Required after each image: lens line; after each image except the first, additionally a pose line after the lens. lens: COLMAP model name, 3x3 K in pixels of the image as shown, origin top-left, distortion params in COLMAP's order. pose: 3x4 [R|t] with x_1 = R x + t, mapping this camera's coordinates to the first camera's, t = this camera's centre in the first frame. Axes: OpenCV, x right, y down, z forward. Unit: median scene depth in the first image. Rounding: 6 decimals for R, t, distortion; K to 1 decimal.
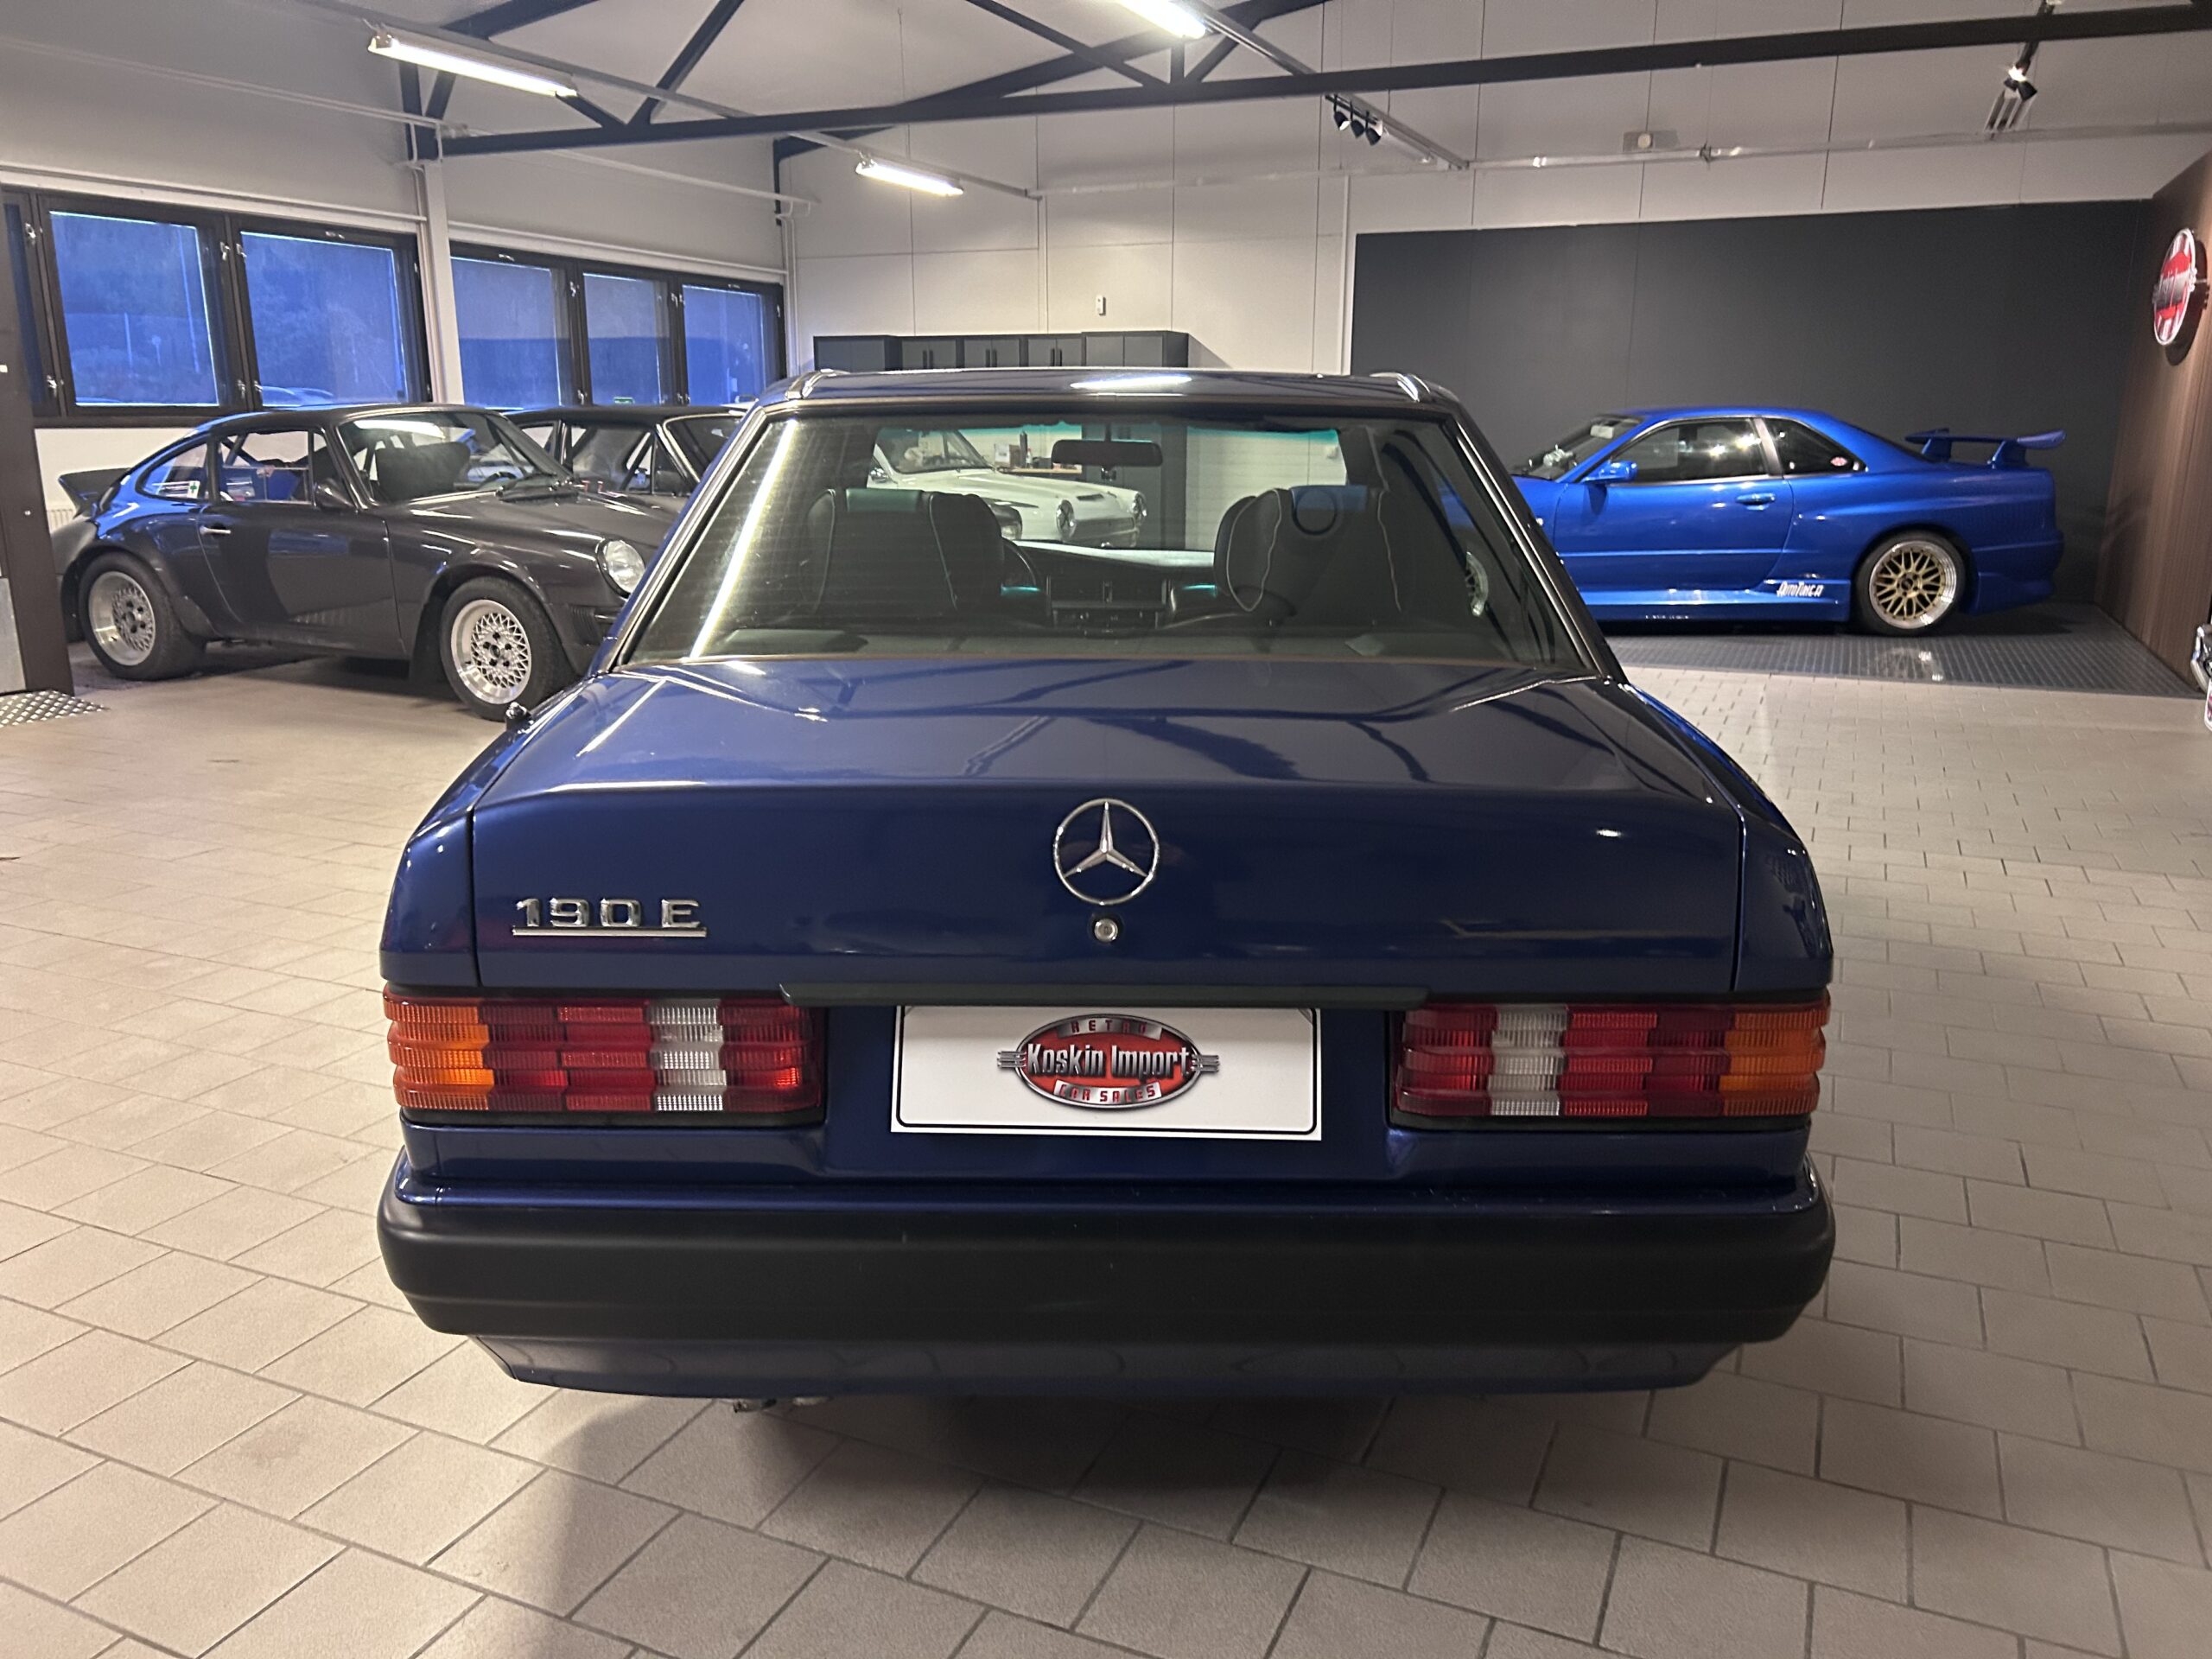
lens RADIAL K [[1667.9, 0, 1106.0], [0, 1667.9, 829.5], [0, 0, 1]] dist [0.015572, 0.004974]
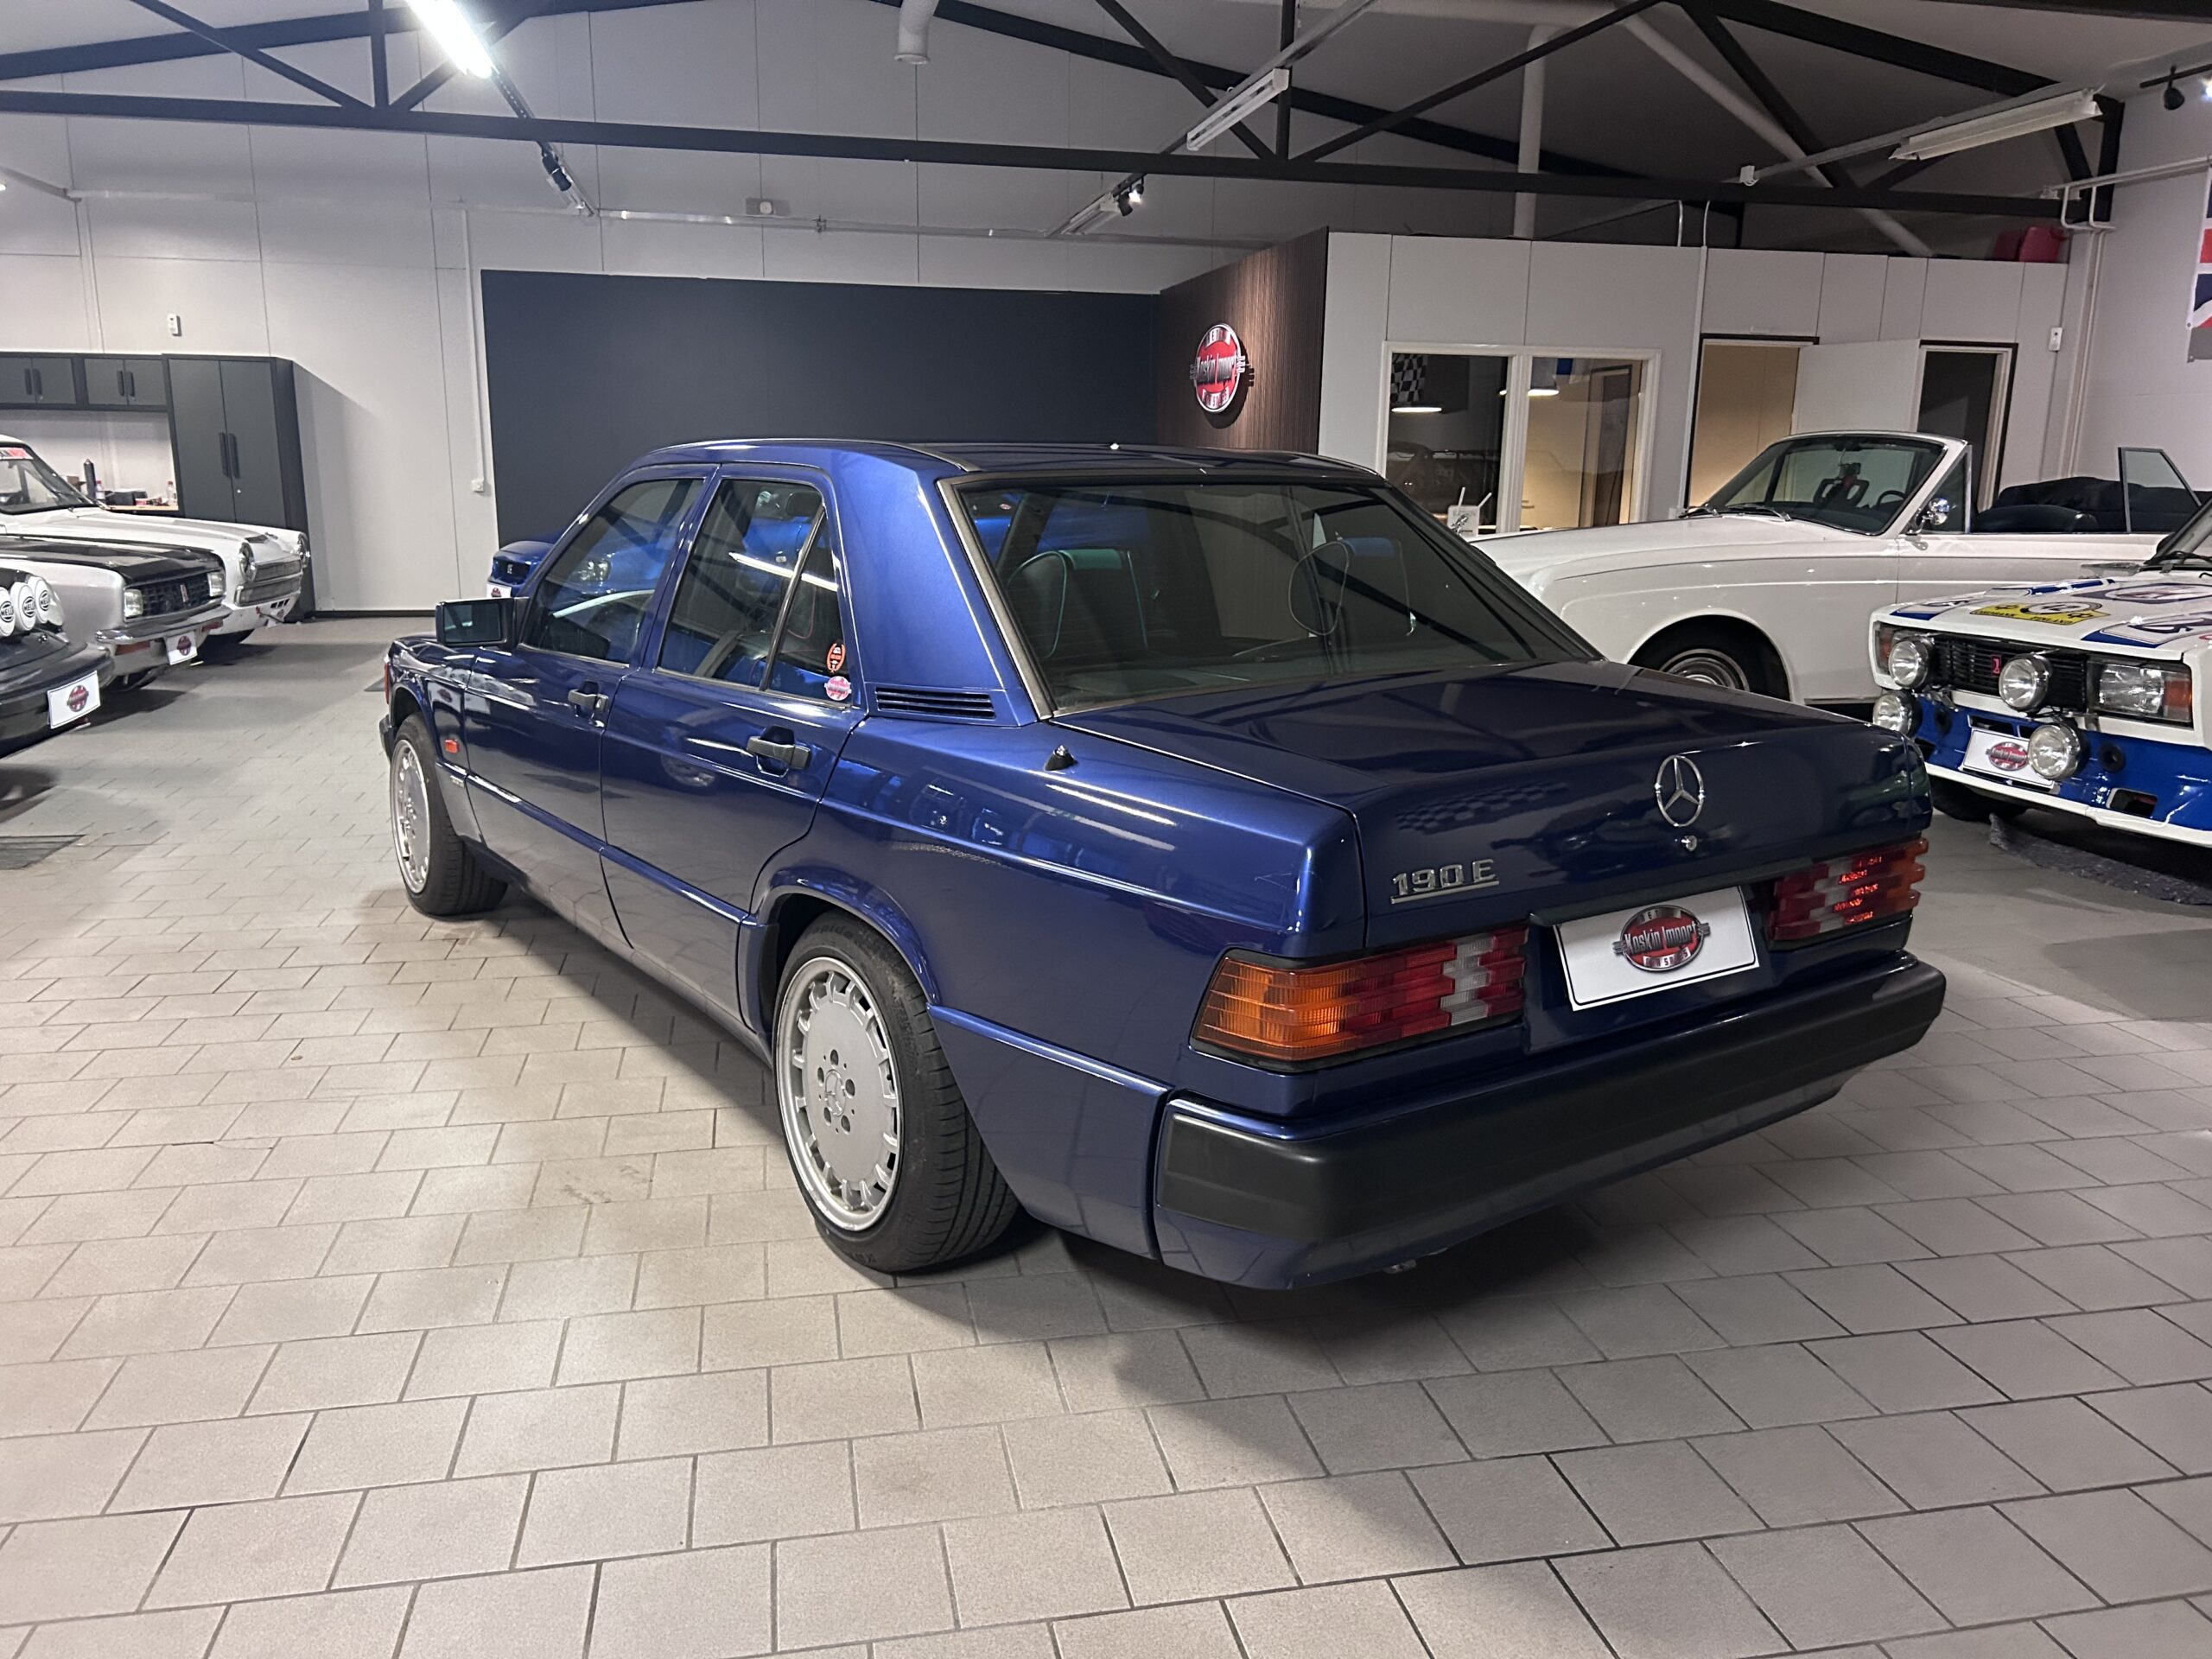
lens RADIAL K [[1654.7, 0, 1101.5], [0, 1654.7, 799.4], [0, 0, 1]] dist [0.010720, -0.011645]
pose [[0.817863, -0.106536, 0.565465, -1.202948], [0.125262, 0.992107, 0.005745, -0.050756], [-0.561614, 0.066133, 0.824752, 0.073448]]
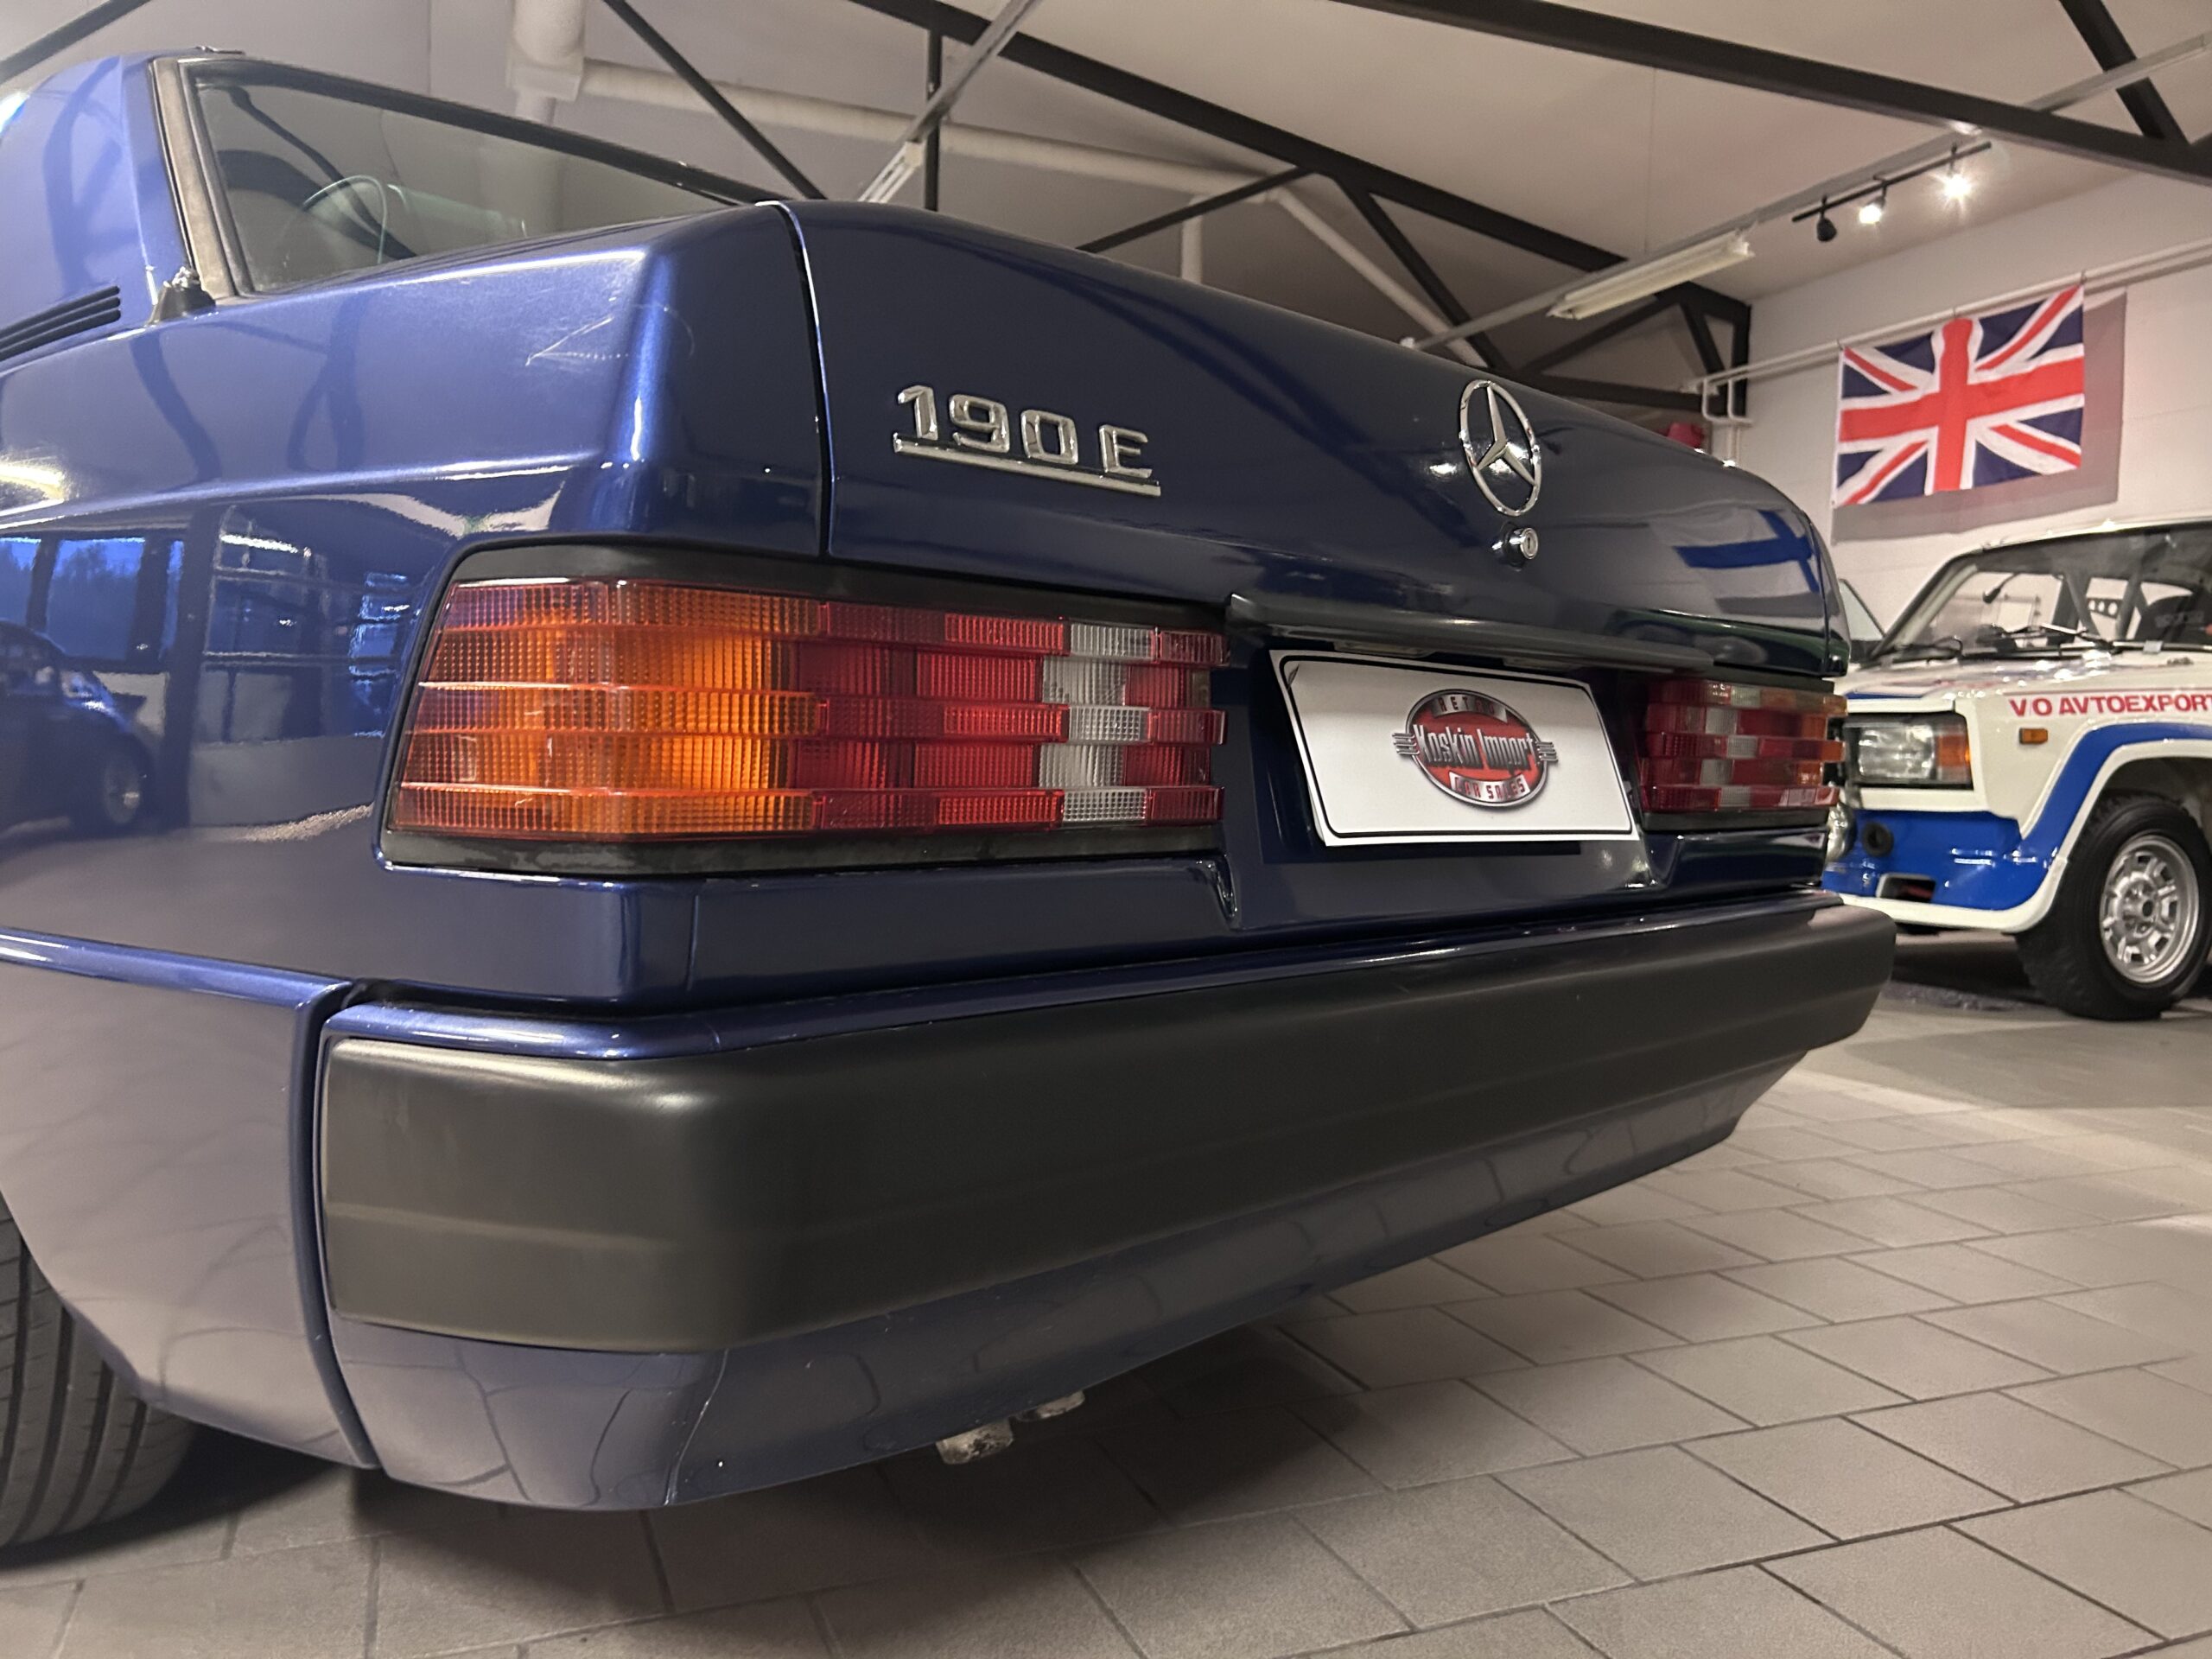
lens RADIAL K [[1667.9, 0, 1106.0], [0, 1667.9, 829.5], [0, 0, 1]] dist [0.015572, 0.004974]
pose [[0.693930, -0.021978, 0.719707, -0.653837], [0.148632, 0.982380, -0.113309, 0.234248], [-0.704535, 0.185599, 0.684969, 0.610714]]
